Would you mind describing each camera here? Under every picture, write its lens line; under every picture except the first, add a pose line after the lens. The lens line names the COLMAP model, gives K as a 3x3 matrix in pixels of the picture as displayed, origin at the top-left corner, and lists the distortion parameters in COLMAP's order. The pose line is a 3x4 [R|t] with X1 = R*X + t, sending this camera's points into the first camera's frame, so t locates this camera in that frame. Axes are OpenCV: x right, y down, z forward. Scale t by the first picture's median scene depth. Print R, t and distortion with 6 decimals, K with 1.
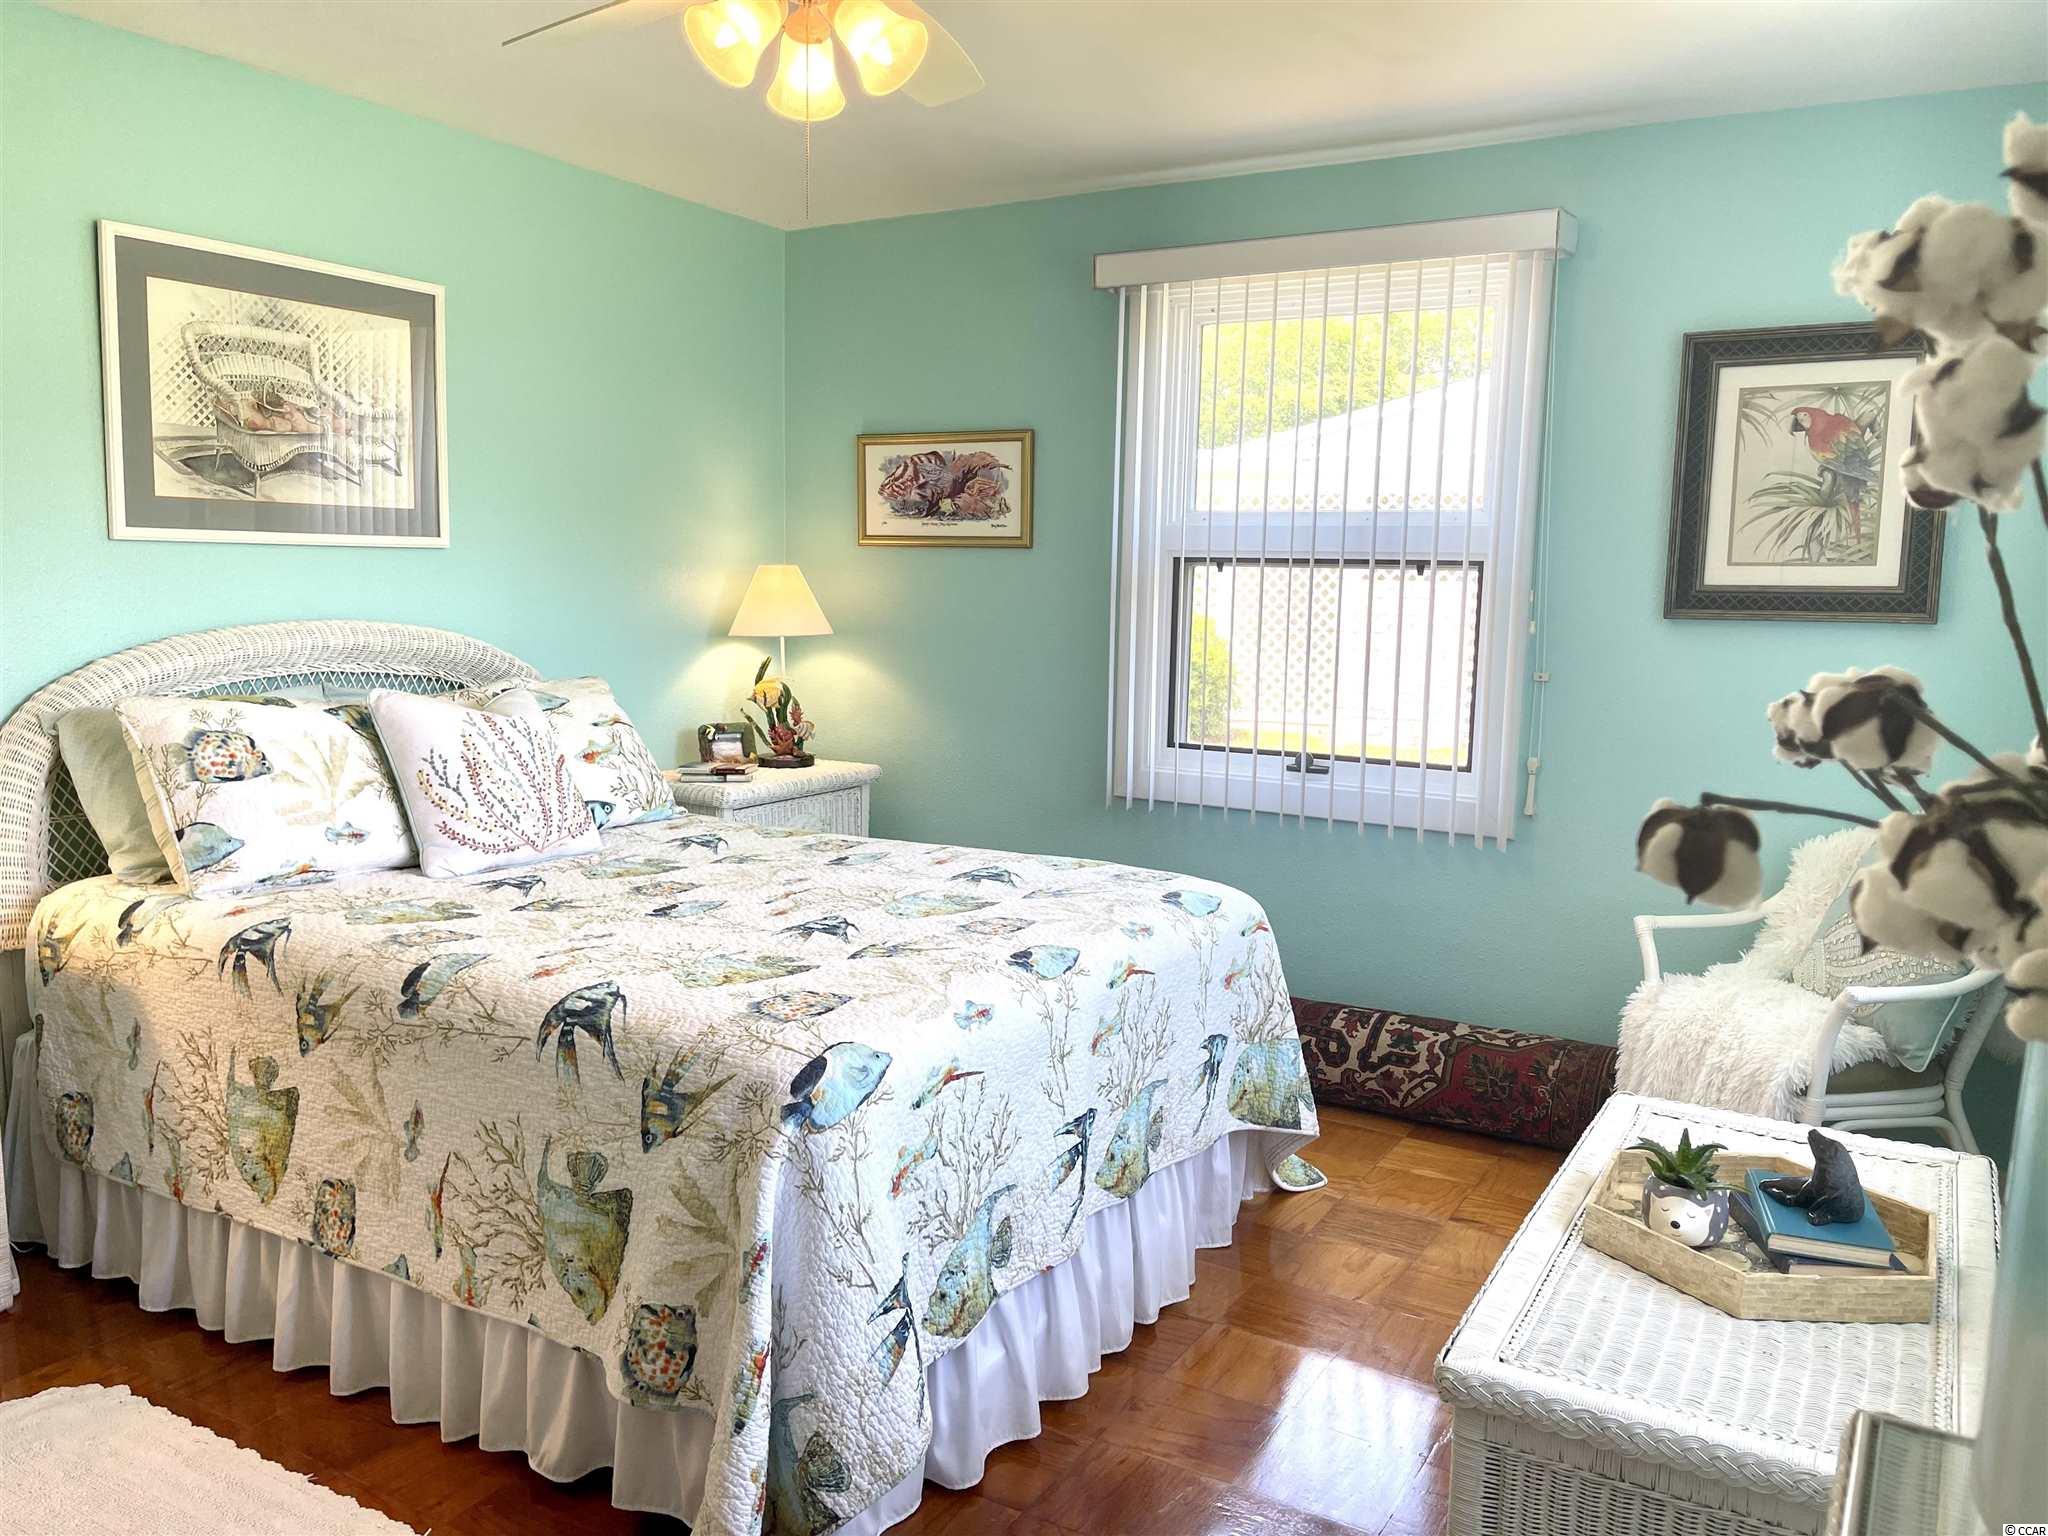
lens RADIAL K [[1546.8, 0, 1026.7], [0, 1546.8, 741.7], [0, 0, 1]] dist [0.029216, -0.000473]
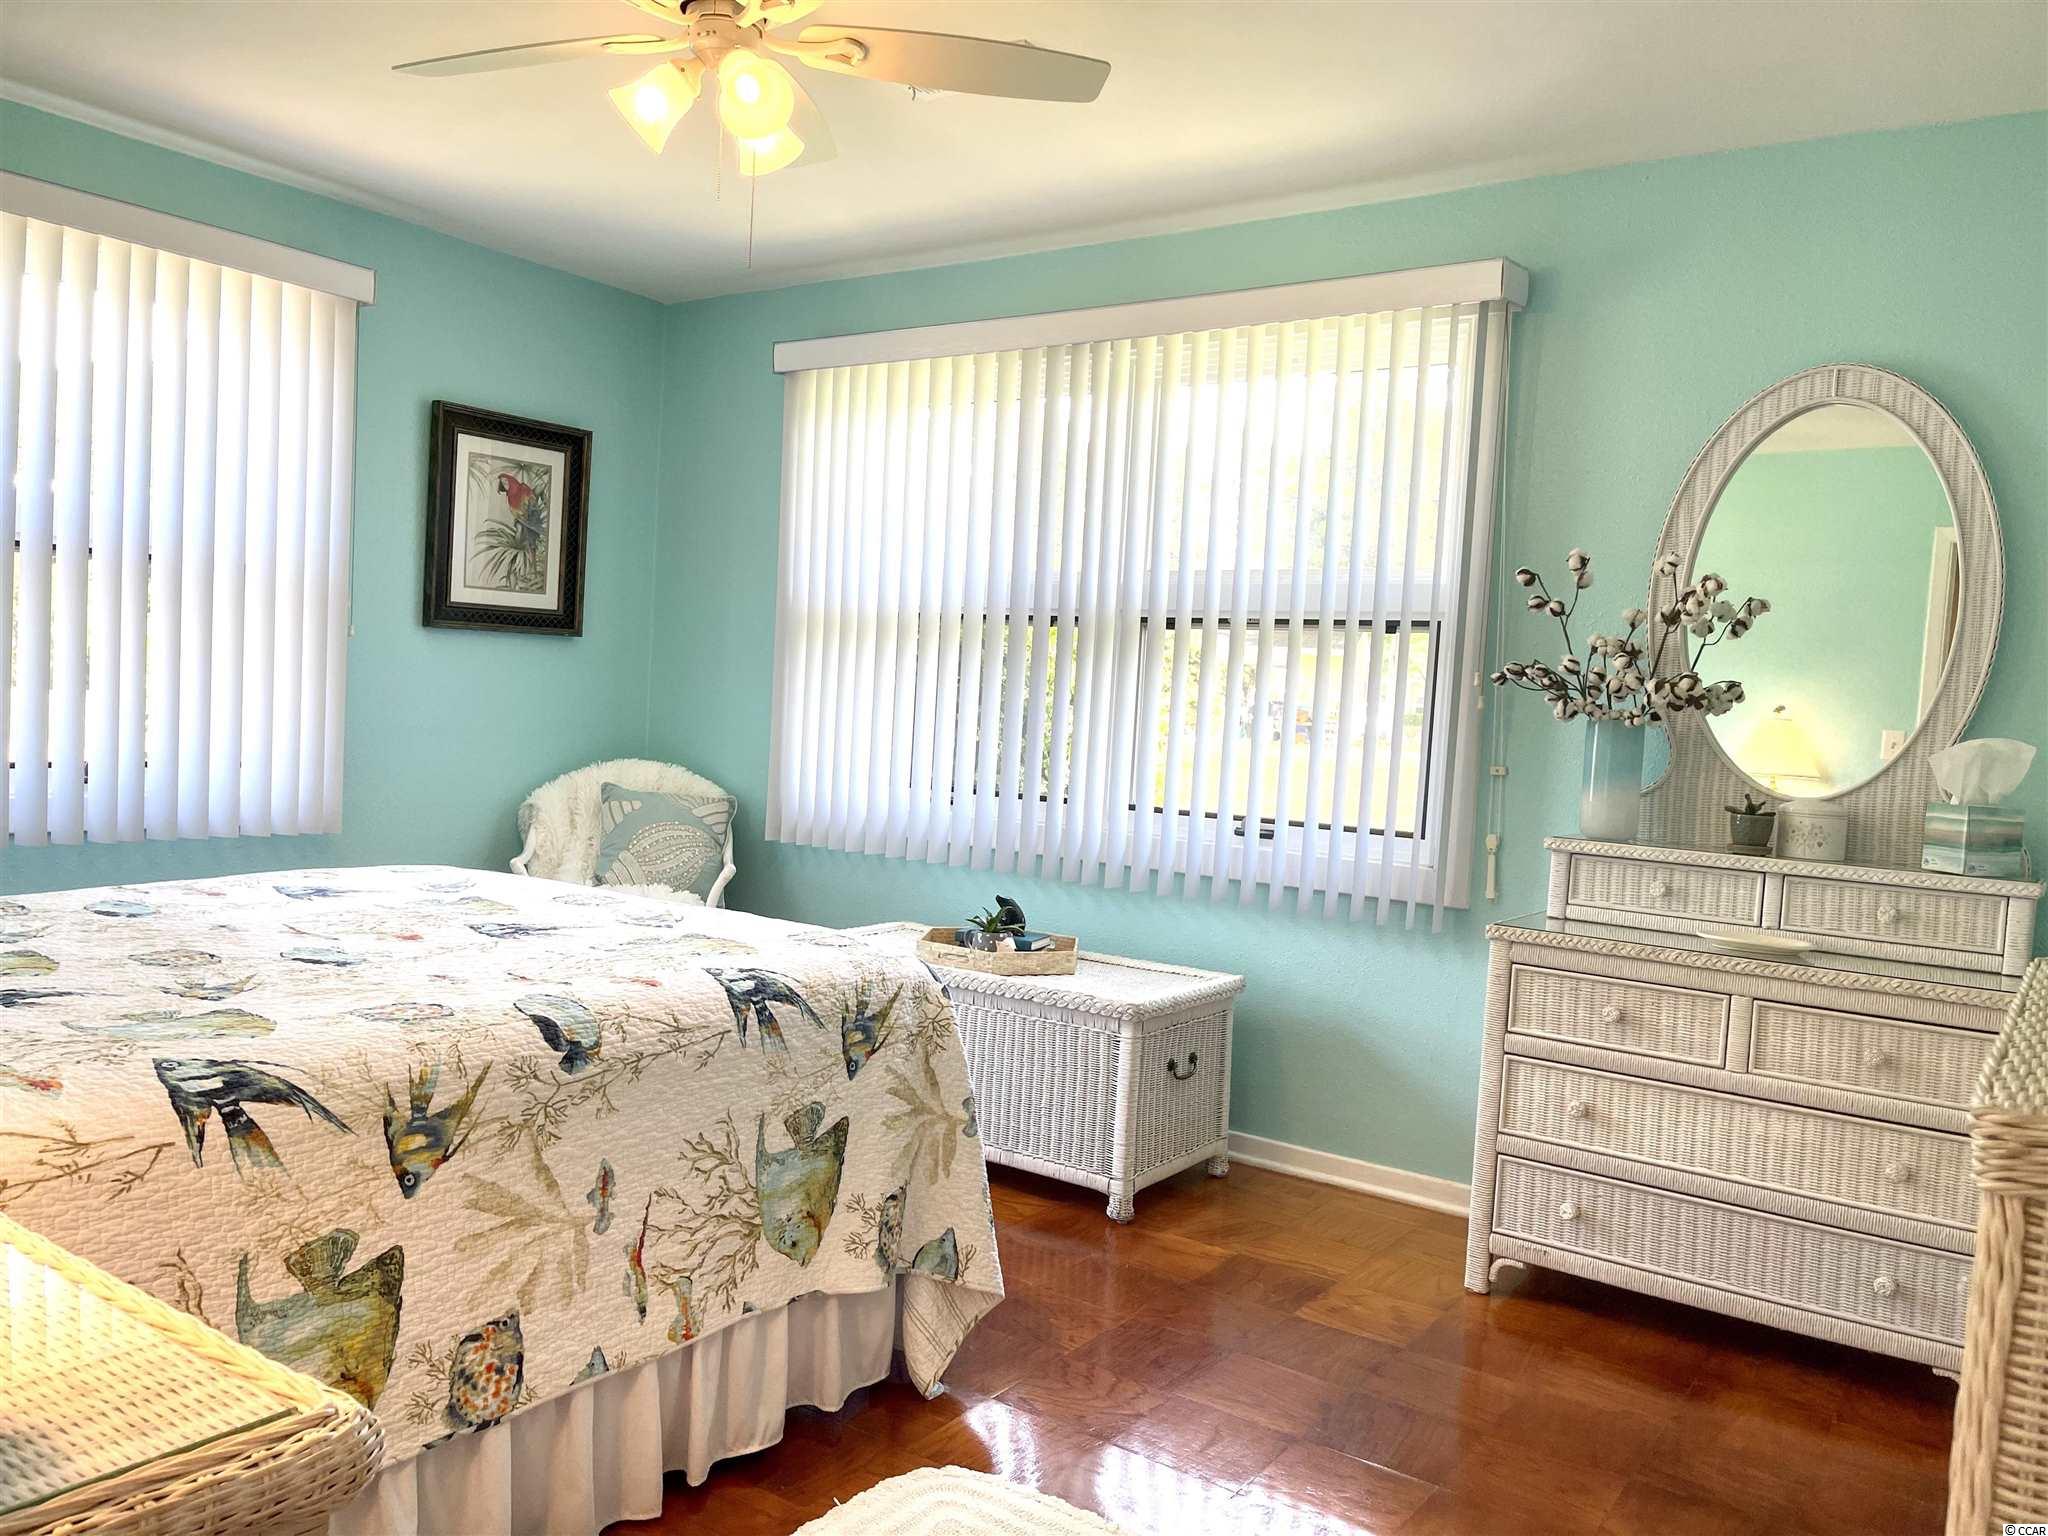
lens RADIAL K [[1513.0, 0, 1024.0], [0, 1513.0, 768.0], [0, 0, 1]] dist [-0.008317, -0.003255]
pose [[0.080777, -0.066113, 0.994537, -1.143558], [0.059729, 0.996326, 0.061381, -0.020542], [-0.994941, 0.054445, 0.084429, 0.663587]]
